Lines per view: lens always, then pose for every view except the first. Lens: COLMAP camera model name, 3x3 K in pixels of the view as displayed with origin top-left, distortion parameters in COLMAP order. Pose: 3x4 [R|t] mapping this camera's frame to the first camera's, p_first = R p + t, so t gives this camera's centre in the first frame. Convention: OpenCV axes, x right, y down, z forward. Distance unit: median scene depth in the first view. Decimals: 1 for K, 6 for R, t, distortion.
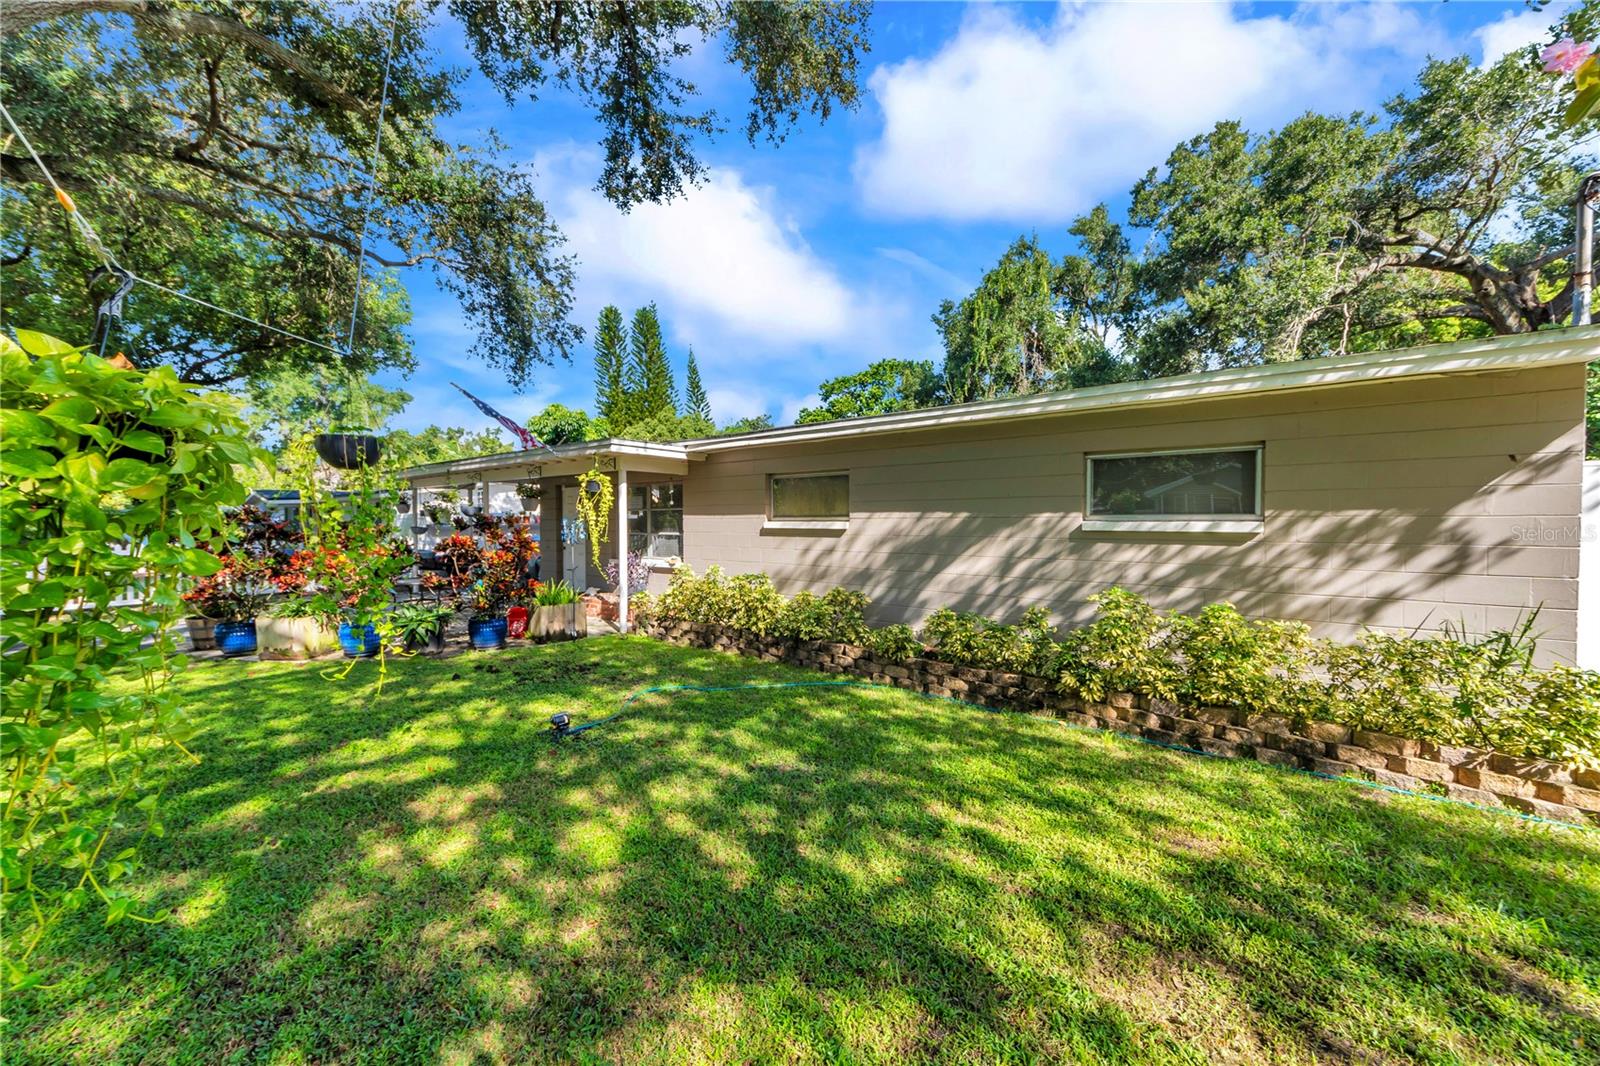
lens RADIAL K [[563.8, 0, 805.5], [0, 563.8, 527.1], [0, 0, 1]] dist [-0.000047, 0.000093]
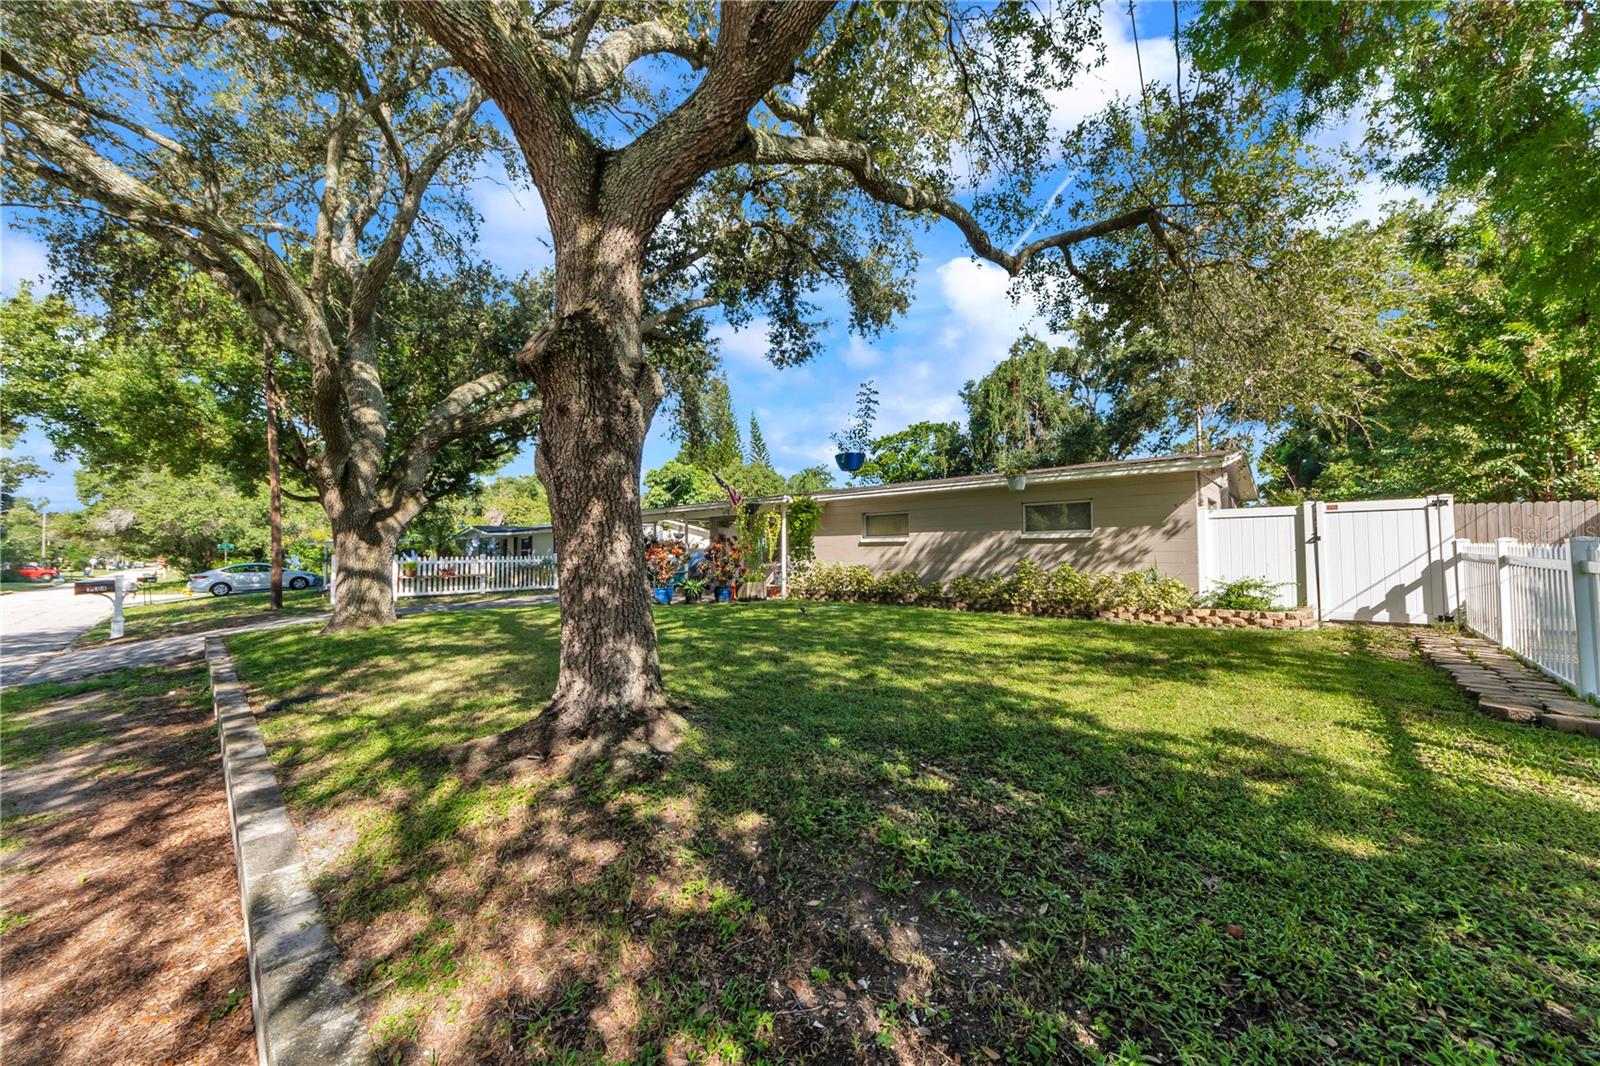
lens RADIAL K [[563.8, 0, 791.6], [0, 563.8, 540.2], [0, 0, 1]] dist [-0.000047, 0.000093]
pose [[0.996658, -0.003115, -0.081630, -0.137773], [-0.000473, 0.999036, -0.043897, 0.070674], [0.081688, 0.043789, 0.995696, -0.801371]]
